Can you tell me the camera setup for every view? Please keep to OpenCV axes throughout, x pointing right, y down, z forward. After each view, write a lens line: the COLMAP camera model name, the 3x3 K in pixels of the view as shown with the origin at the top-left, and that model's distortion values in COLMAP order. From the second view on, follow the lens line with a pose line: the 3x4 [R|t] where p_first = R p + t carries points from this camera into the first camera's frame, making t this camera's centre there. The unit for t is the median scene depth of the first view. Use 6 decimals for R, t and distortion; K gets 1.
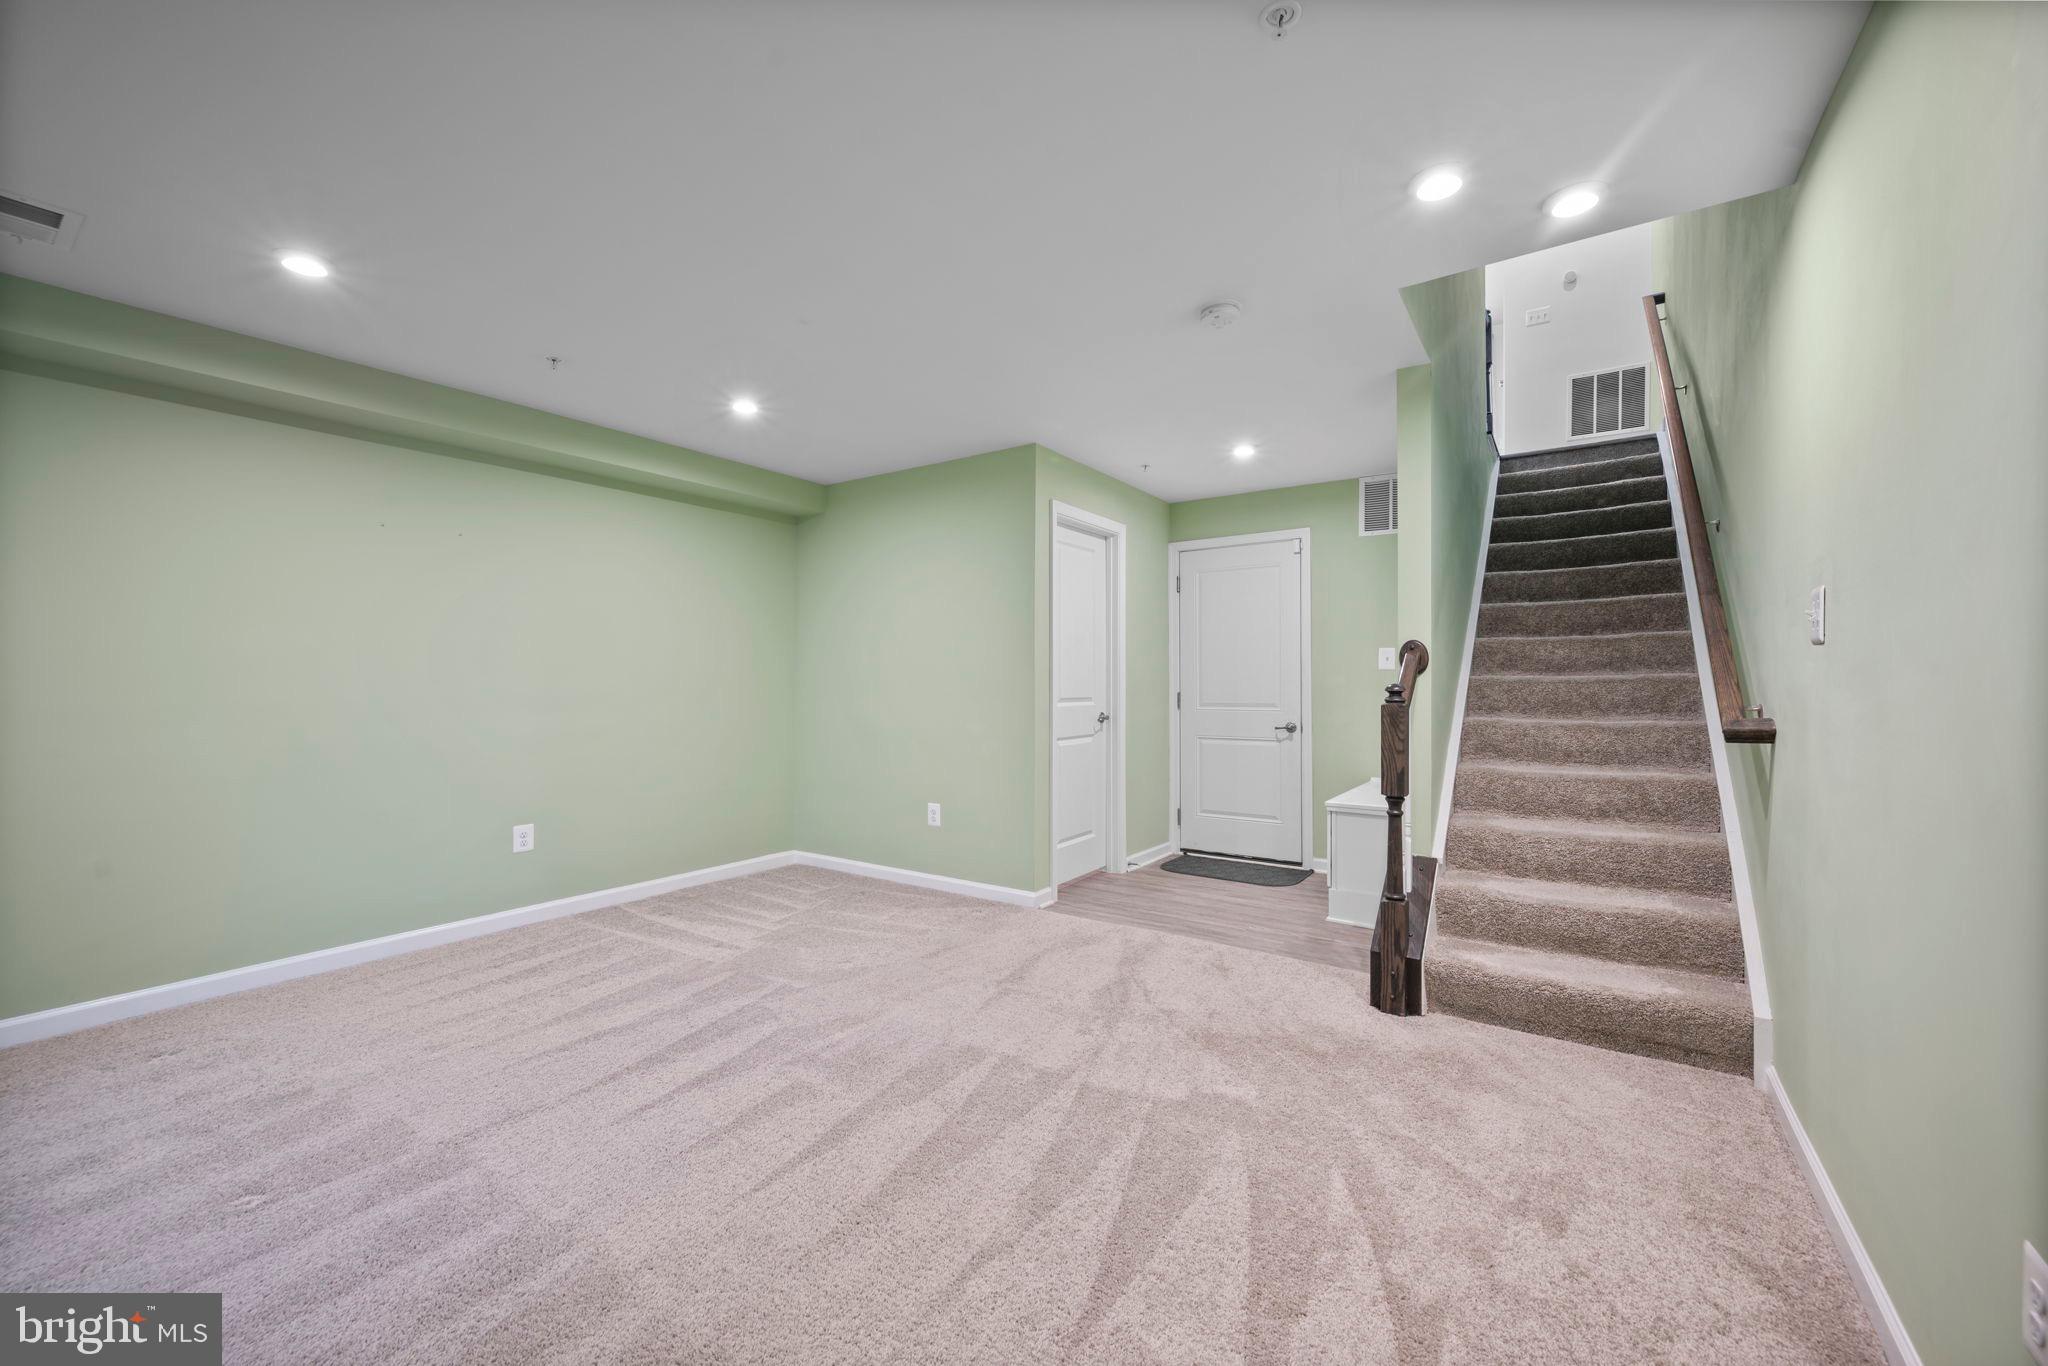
lens RADIAL K [[797.4, 0, 1024.4], [0, 797.4, 676.3], [0, 0, 1]] dist [-0.002281, 0.000239]
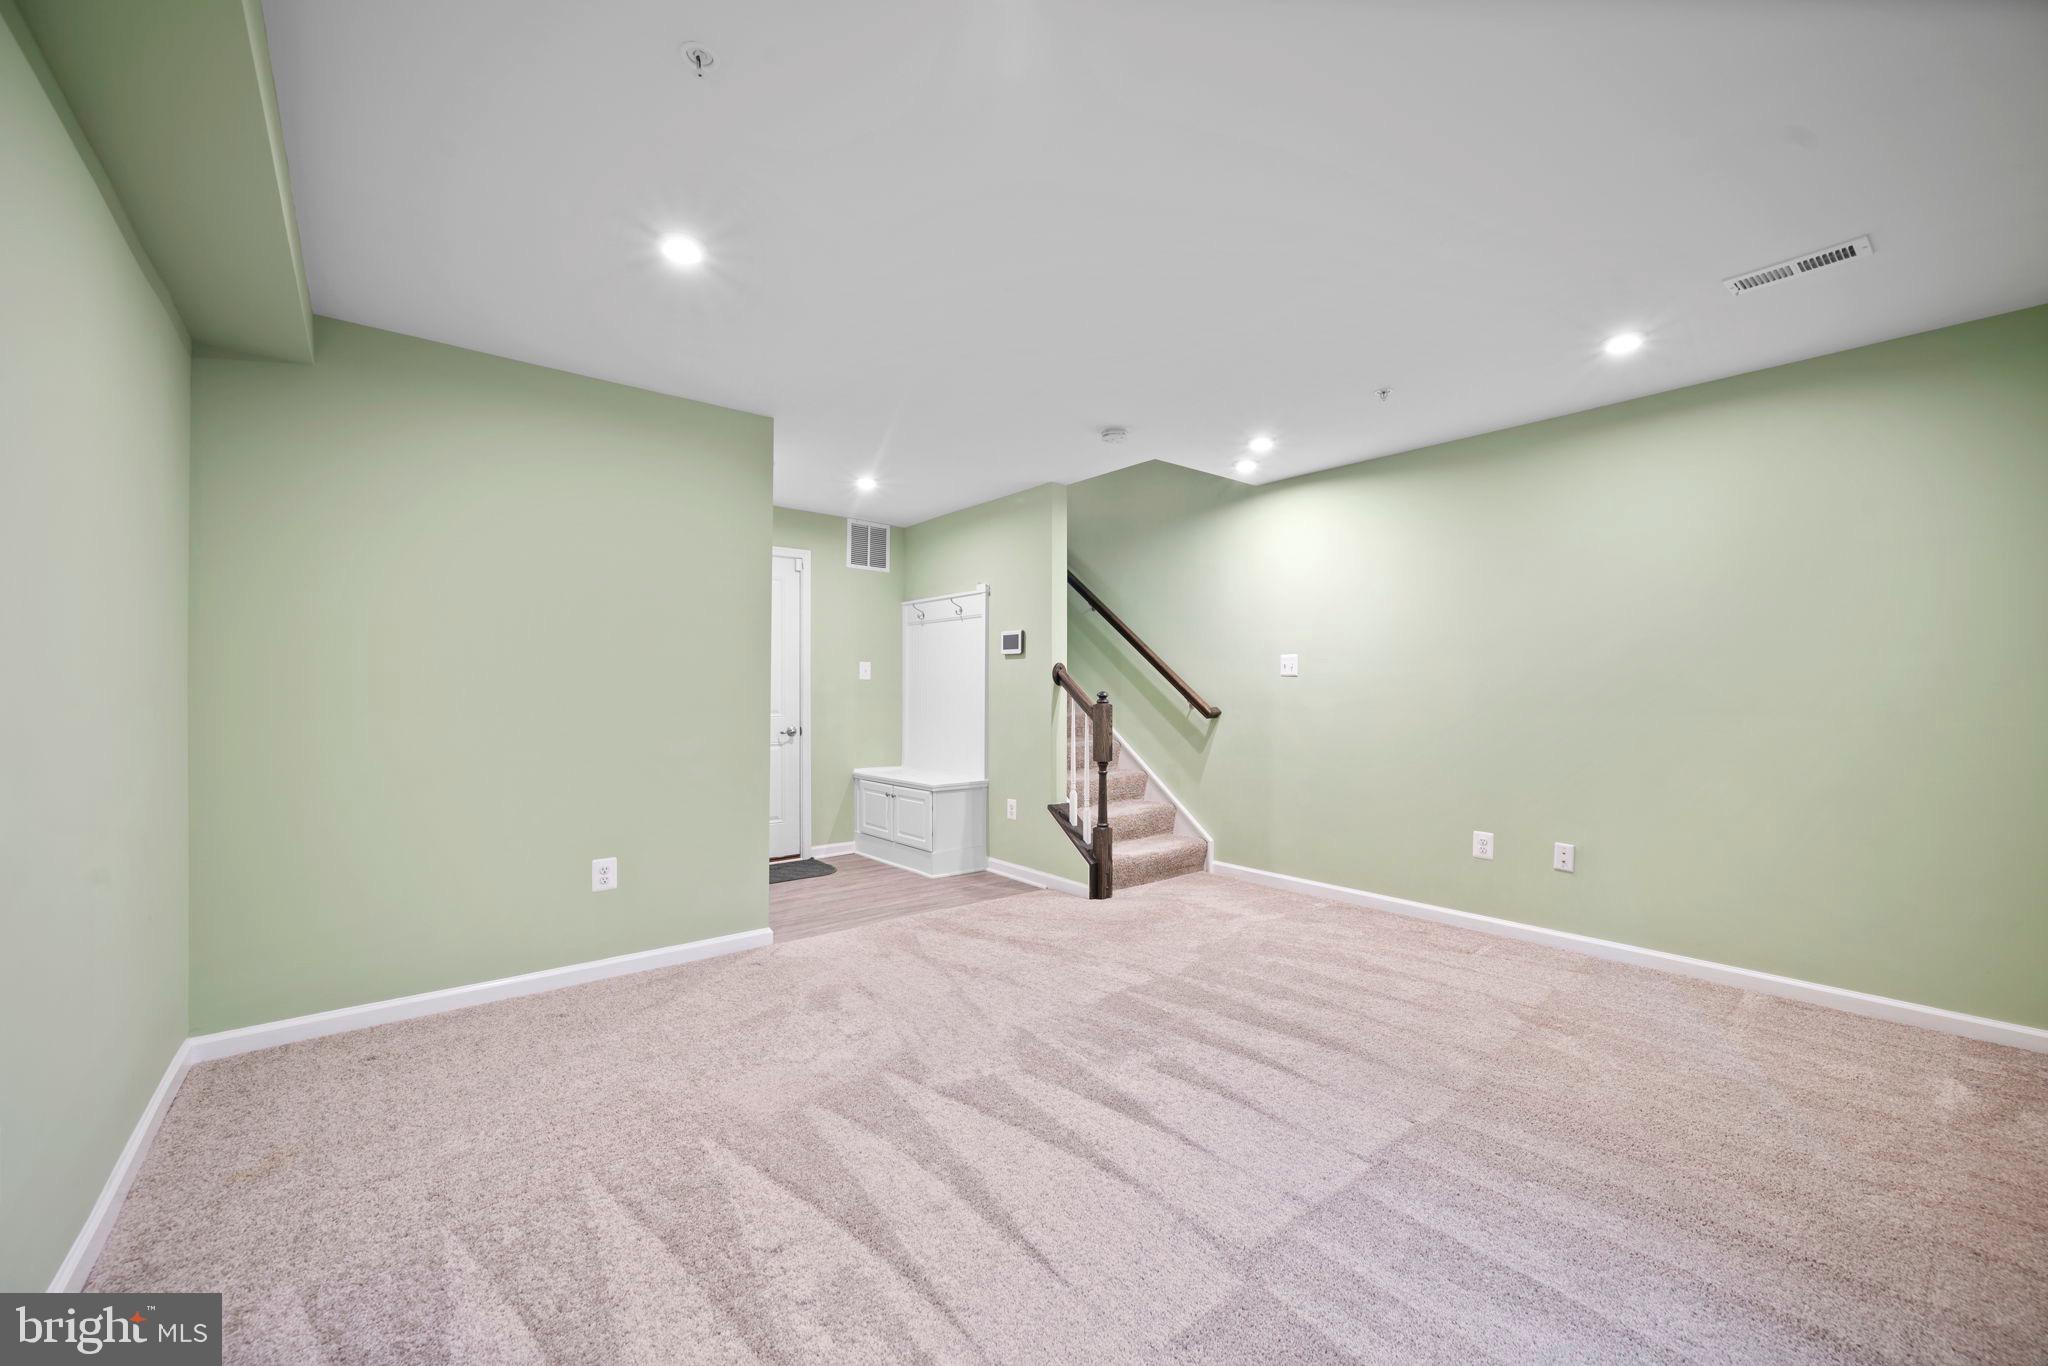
lens RADIAL K [[797.4, 0, 1024.4], [0, 797.4, 694.4], [0, 0, 1]] dist [-0.002281, 0.000239]
pose [[0.278258, -0.001944, 0.960505, -0.970230], [-0.011835, 0.999915, 0.005453, 0.005971], [-0.960434, -0.012885, 0.278211, 0.620985]]
